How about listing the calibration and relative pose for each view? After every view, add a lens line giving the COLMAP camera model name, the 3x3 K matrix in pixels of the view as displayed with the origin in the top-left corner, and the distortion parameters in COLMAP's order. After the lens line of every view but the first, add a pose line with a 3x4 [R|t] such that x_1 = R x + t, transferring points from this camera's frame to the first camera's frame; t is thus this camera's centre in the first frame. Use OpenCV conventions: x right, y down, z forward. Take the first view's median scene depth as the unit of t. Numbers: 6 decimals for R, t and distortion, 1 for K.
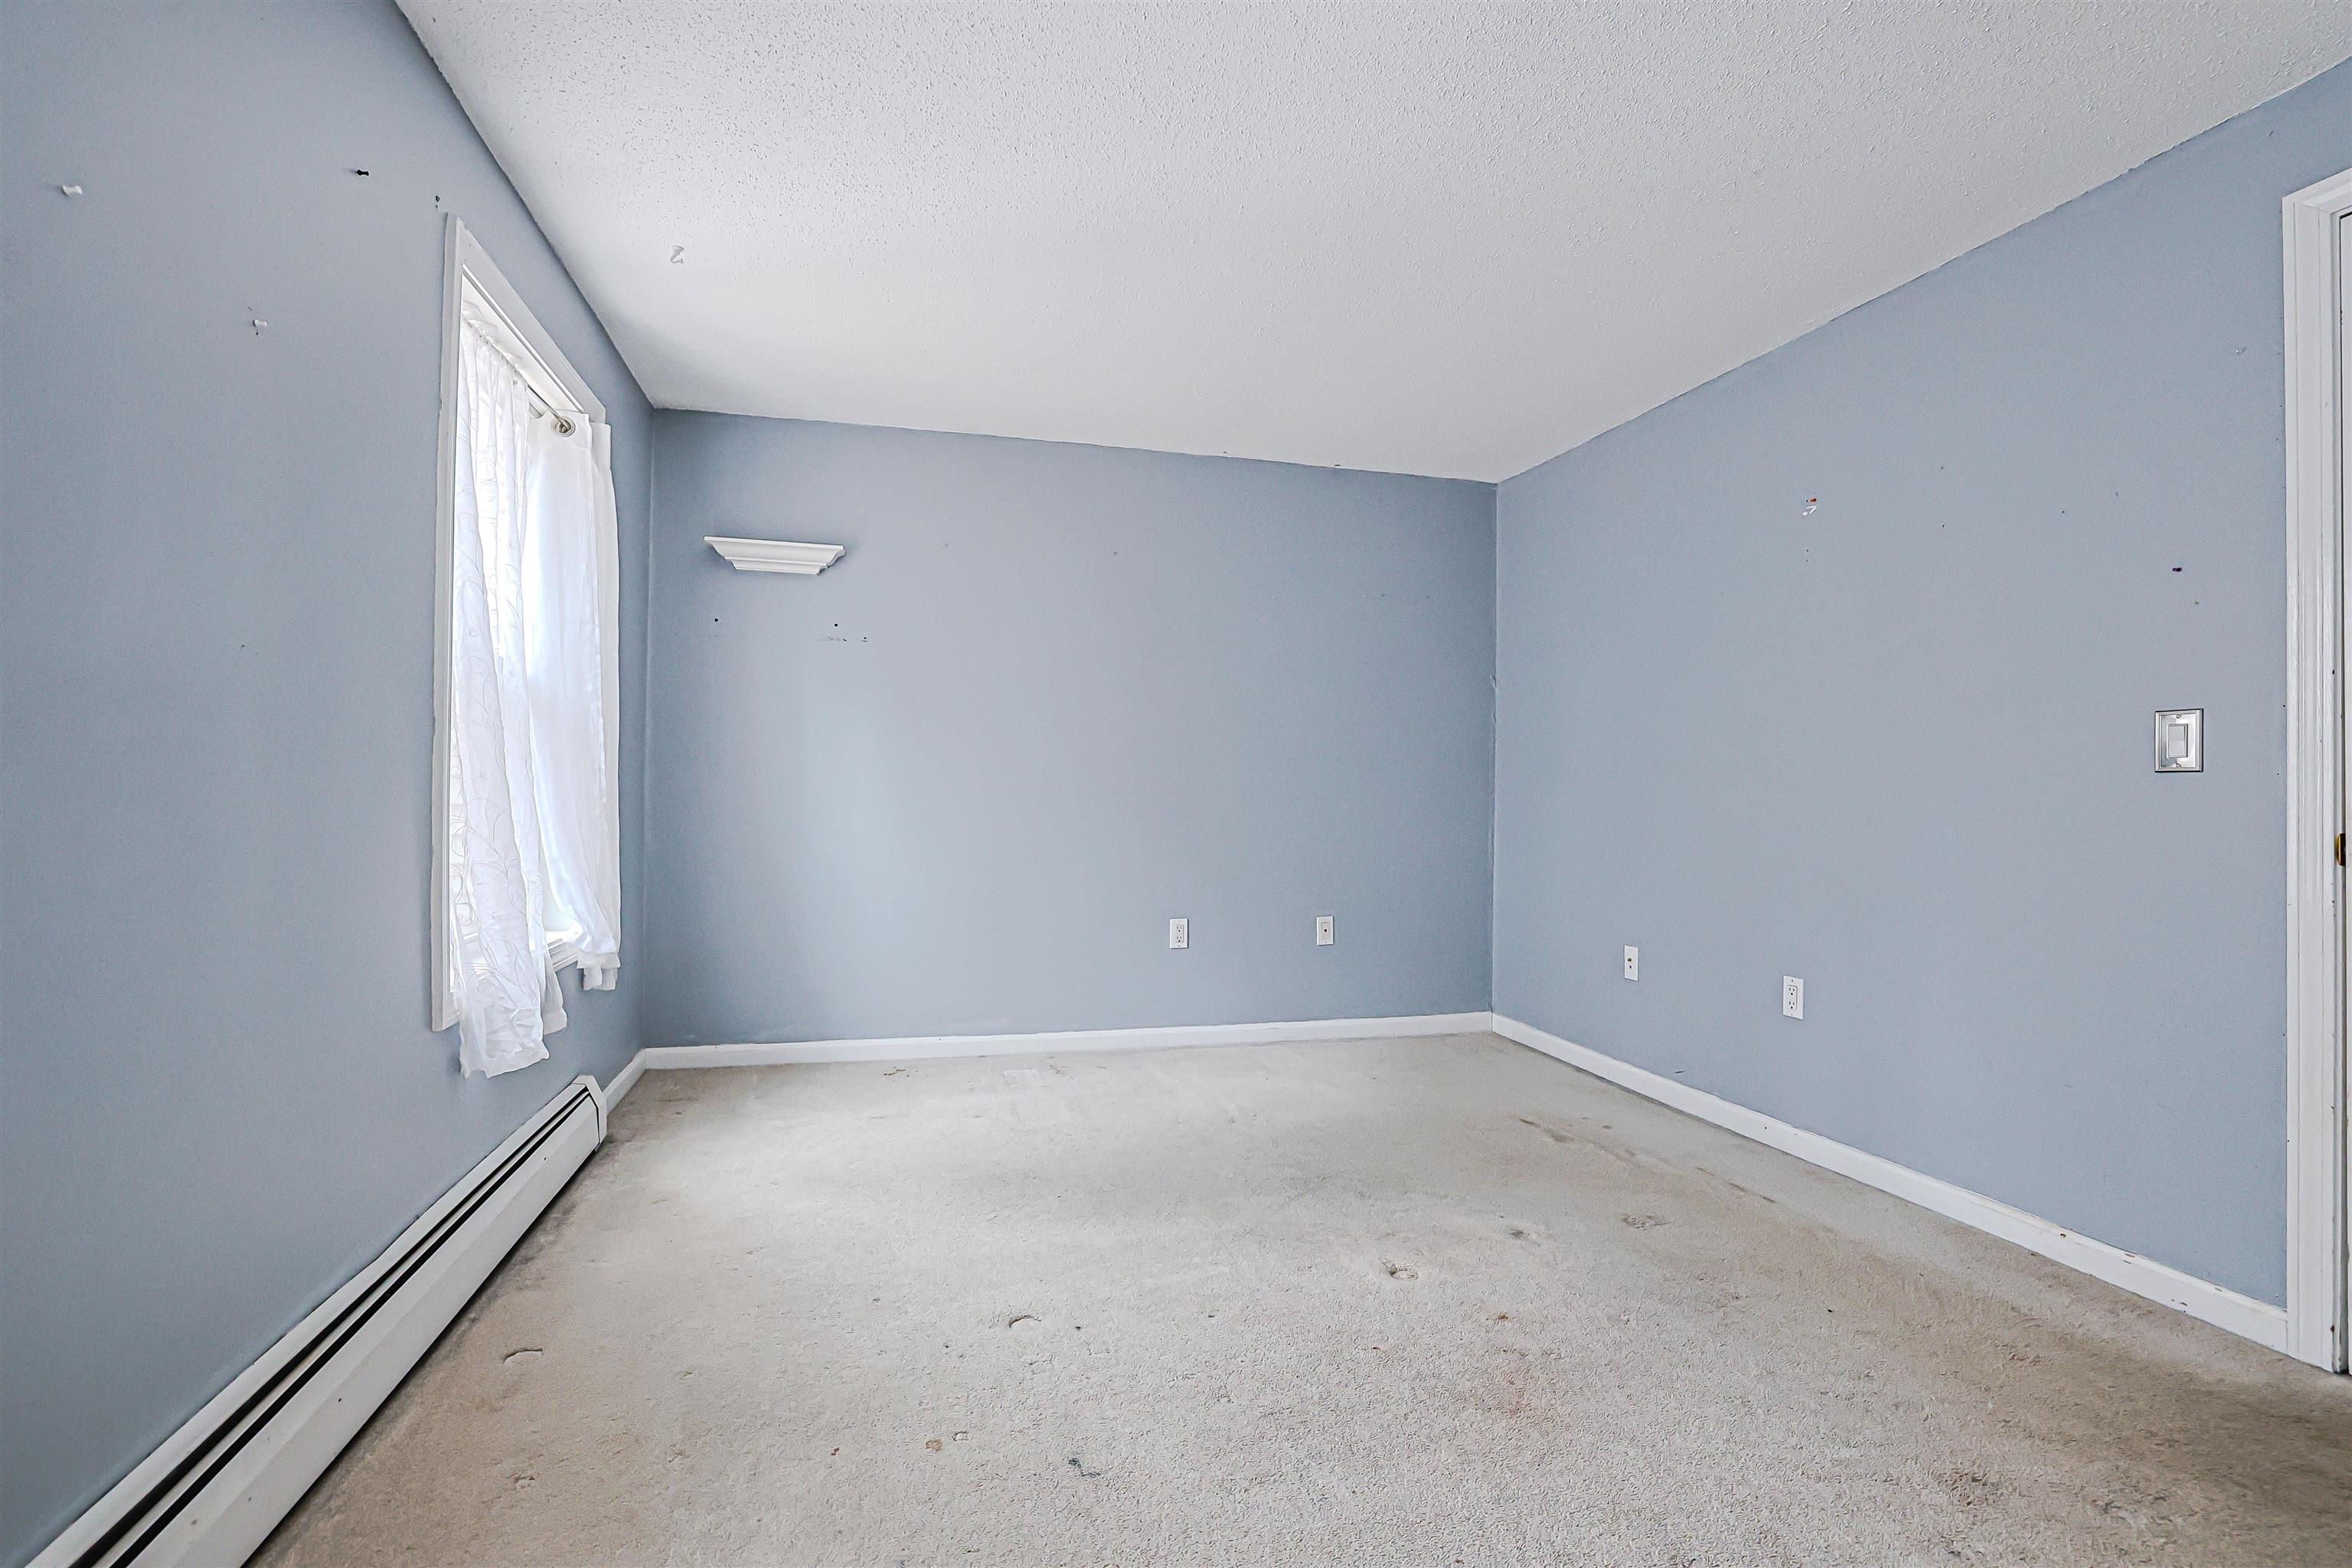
lens RADIAL K [[1081.0, 0, 1186.3], [0, 1081.0, 781.6], [0, 0, 1]] dist [-0.047413, 0.017330]
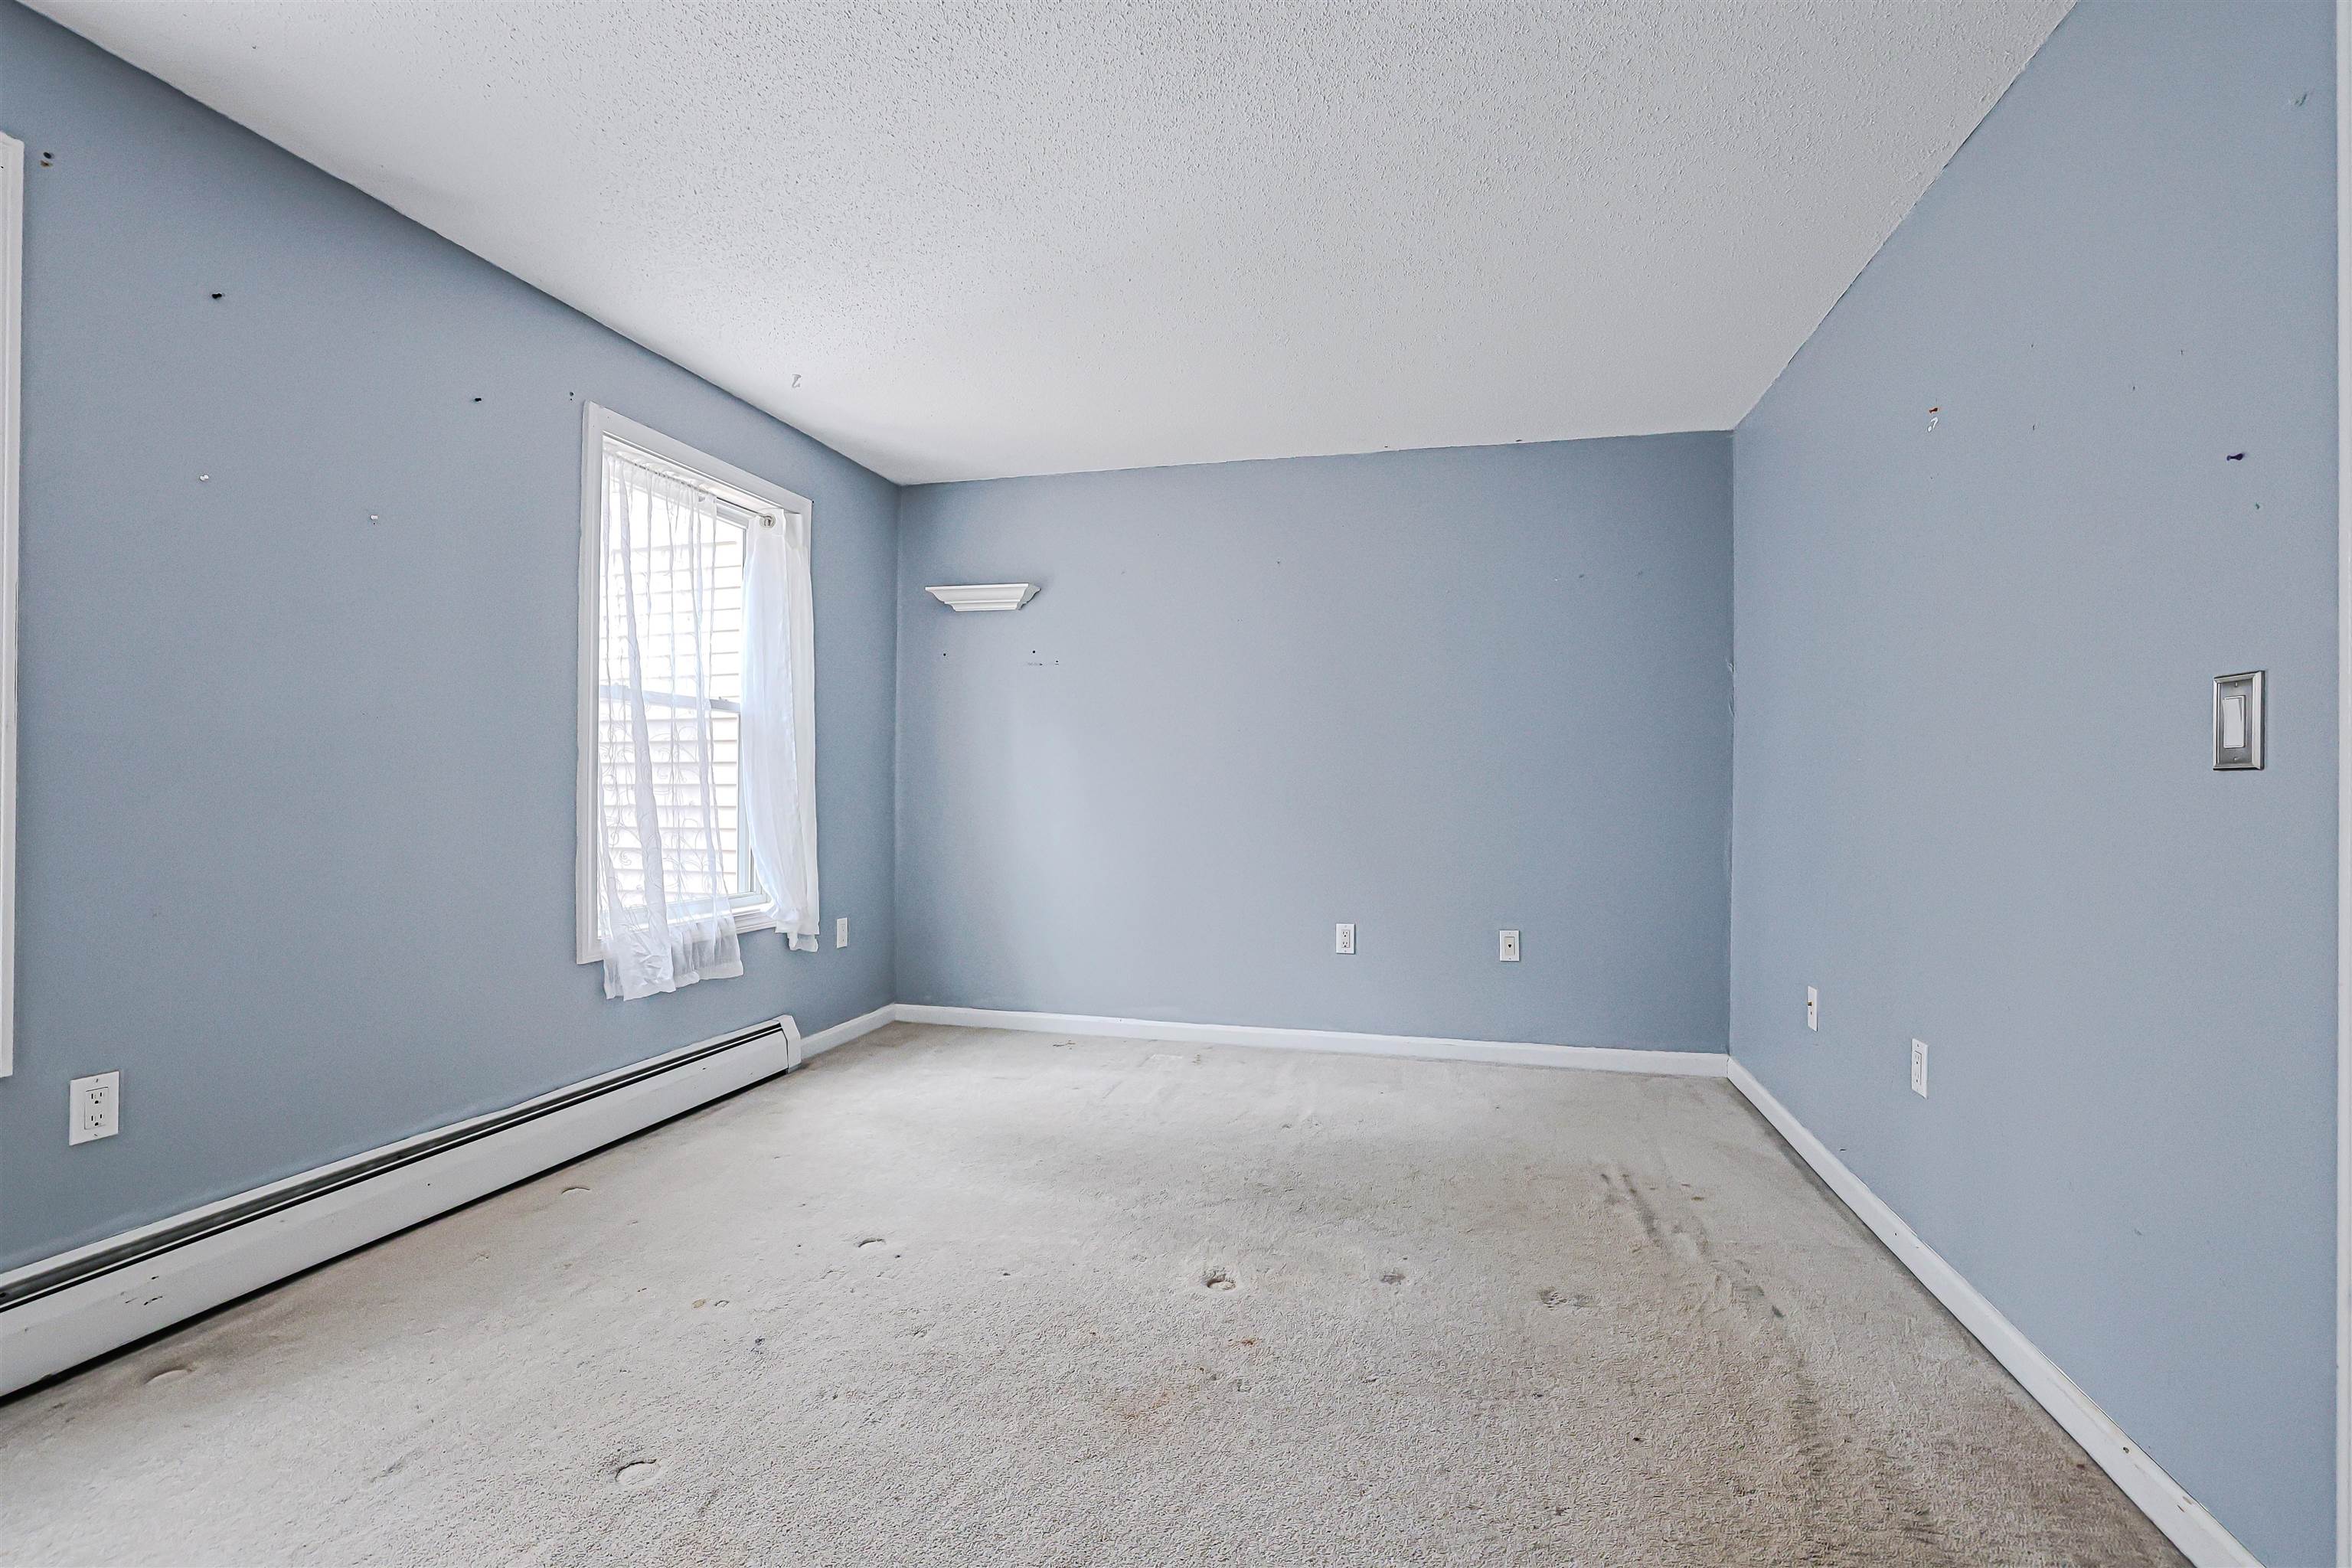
lens RADIAL K [[1084.9, 0, 1182.1], [0, 1084.9, 793.2], [0, 0, 1]] dist [-0.050428, 0.019137]
pose [[0.870268, -0.003185, -0.492568, 0.441230], [0.008513, 0.999927, 0.008576, -0.003476], [0.492505, -0.011656, 0.870232, 0.078325]]
